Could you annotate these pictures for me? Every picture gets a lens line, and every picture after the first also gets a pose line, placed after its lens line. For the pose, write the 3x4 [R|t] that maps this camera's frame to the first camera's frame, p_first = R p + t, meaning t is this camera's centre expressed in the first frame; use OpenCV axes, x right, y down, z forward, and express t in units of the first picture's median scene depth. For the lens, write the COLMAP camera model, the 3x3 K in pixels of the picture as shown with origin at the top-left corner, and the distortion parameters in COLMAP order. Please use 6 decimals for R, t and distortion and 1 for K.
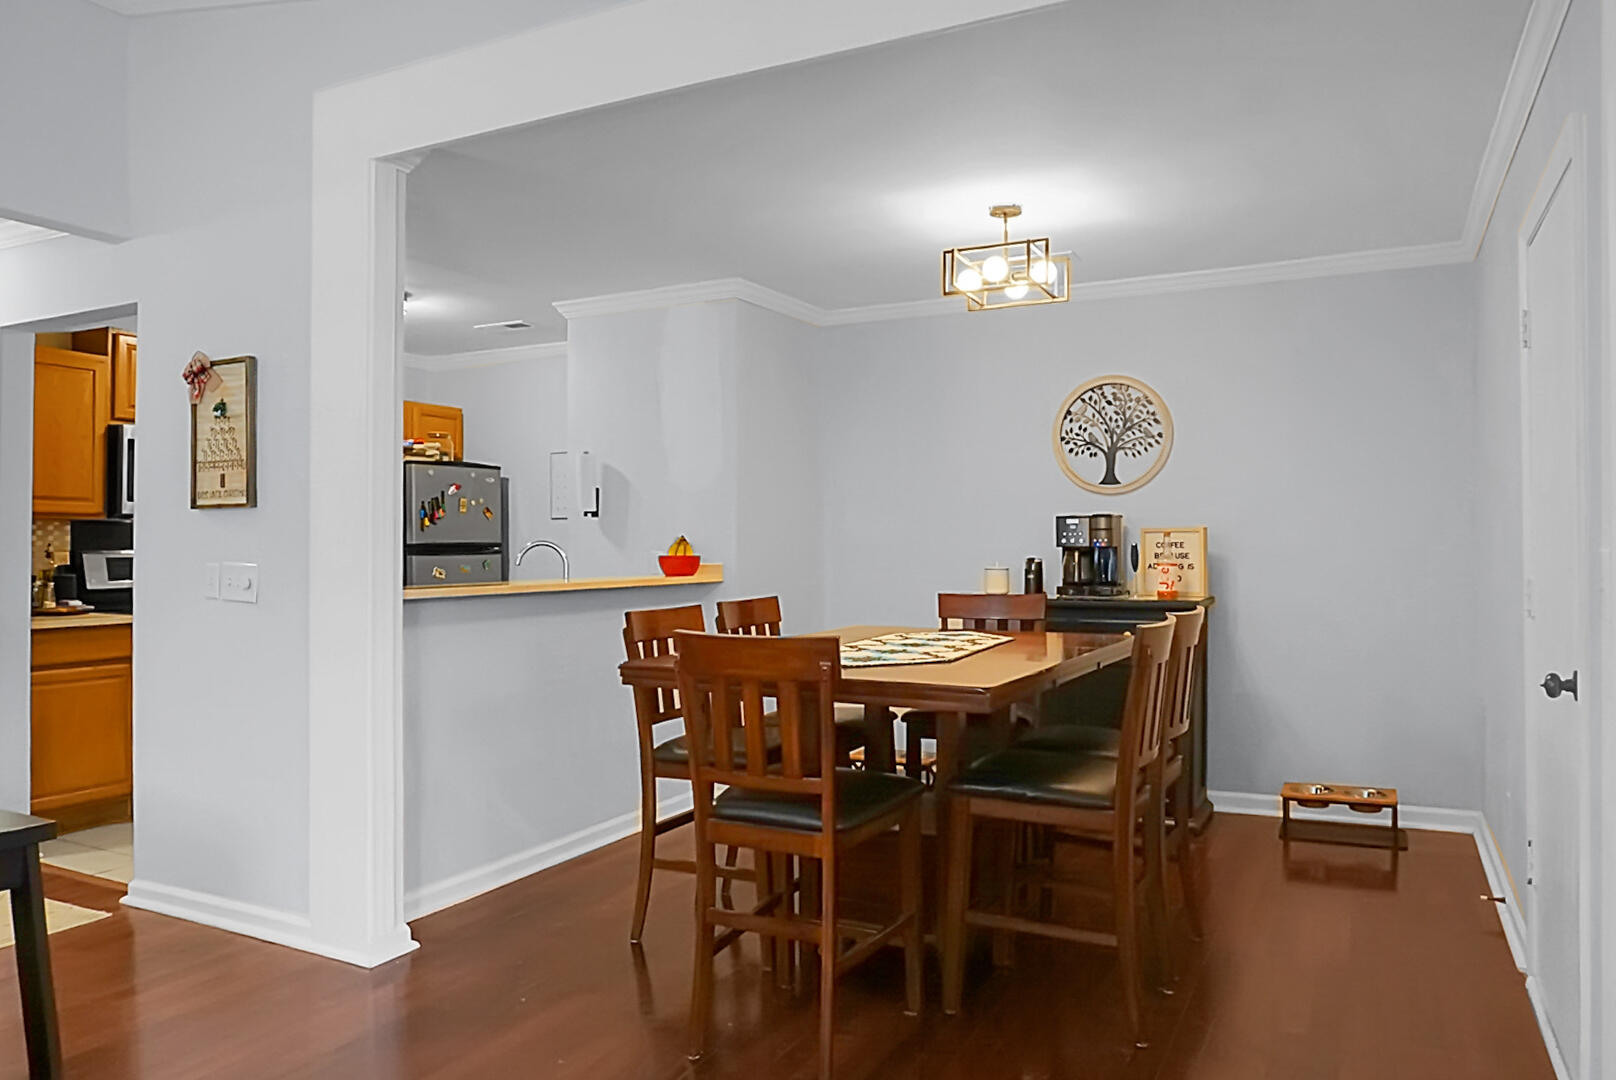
lens RADIAL K [[1096.6, 0, 819.3], [0, 1096.6, 544.2], [0, 0, 1]] dist [-0.041752, 0.005760]
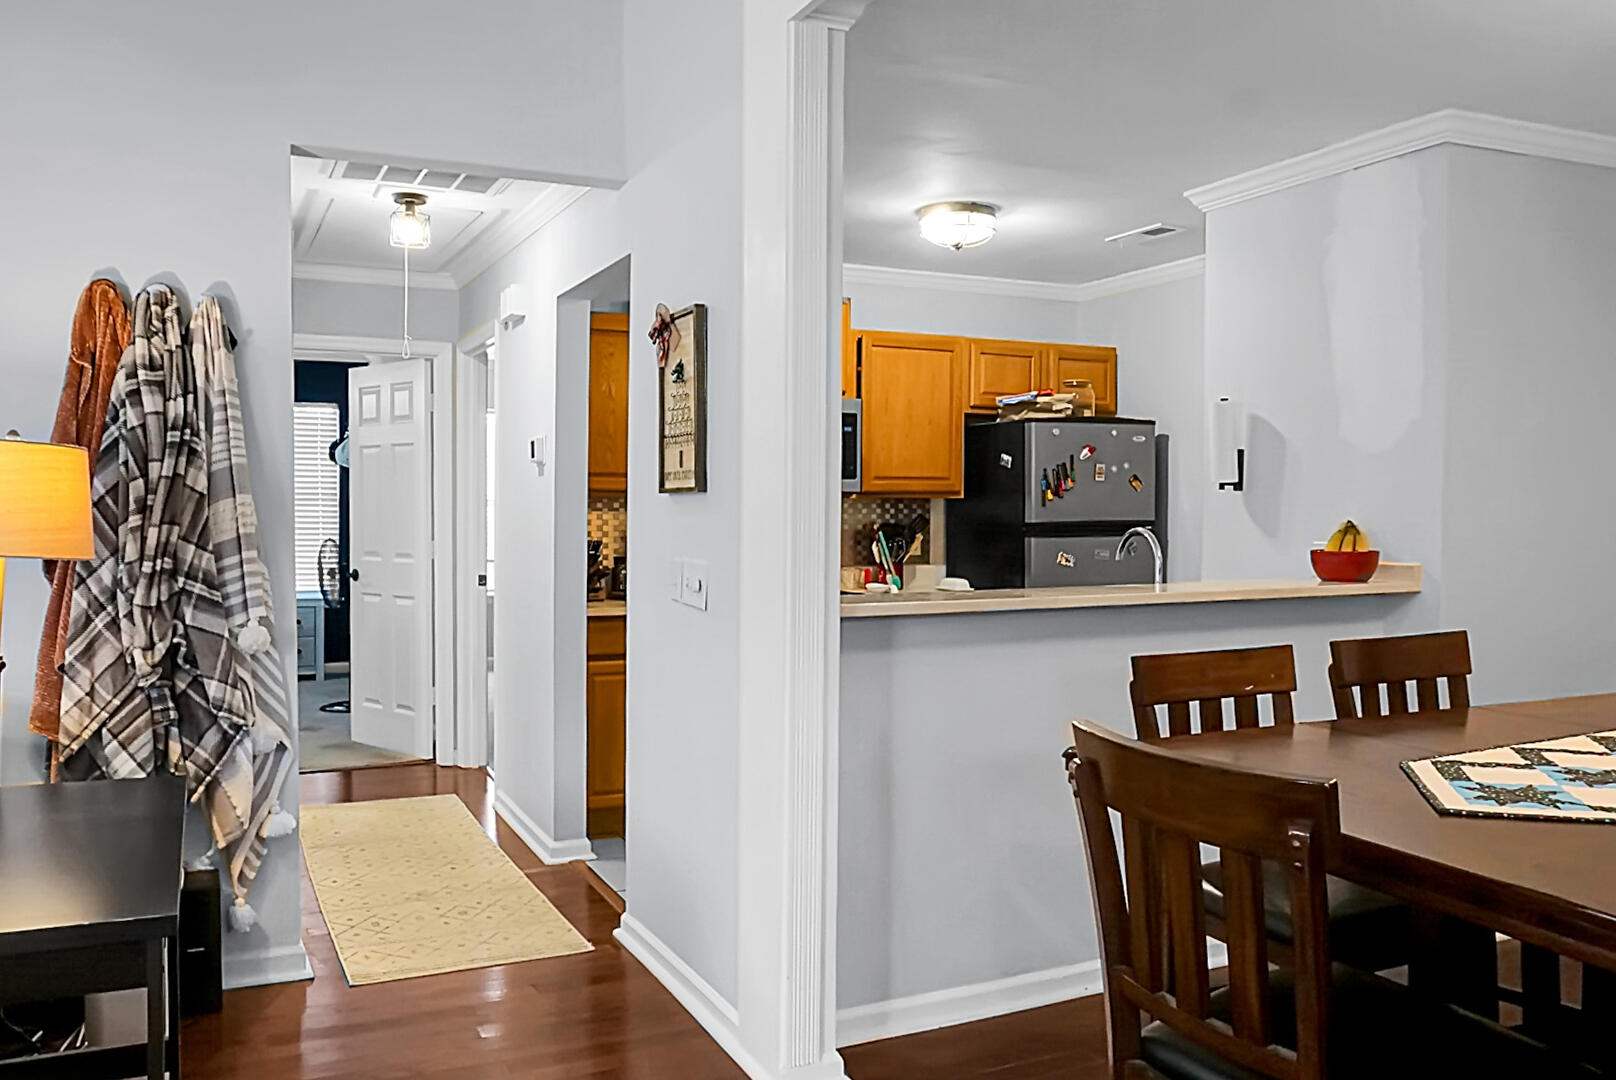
lens RADIAL K [[1275.4, 0, 816.5], [0, 1275.4, 549.7], [0, 0, 1]] dist [-0.023246, 0.008968]
pose [[0.793177, 0.023277, -0.608546, 0.084278], [-0.001535, 0.999343, 0.036224, -0.016949], [0.608989, -0.027797, 0.792692, 0.197794]]
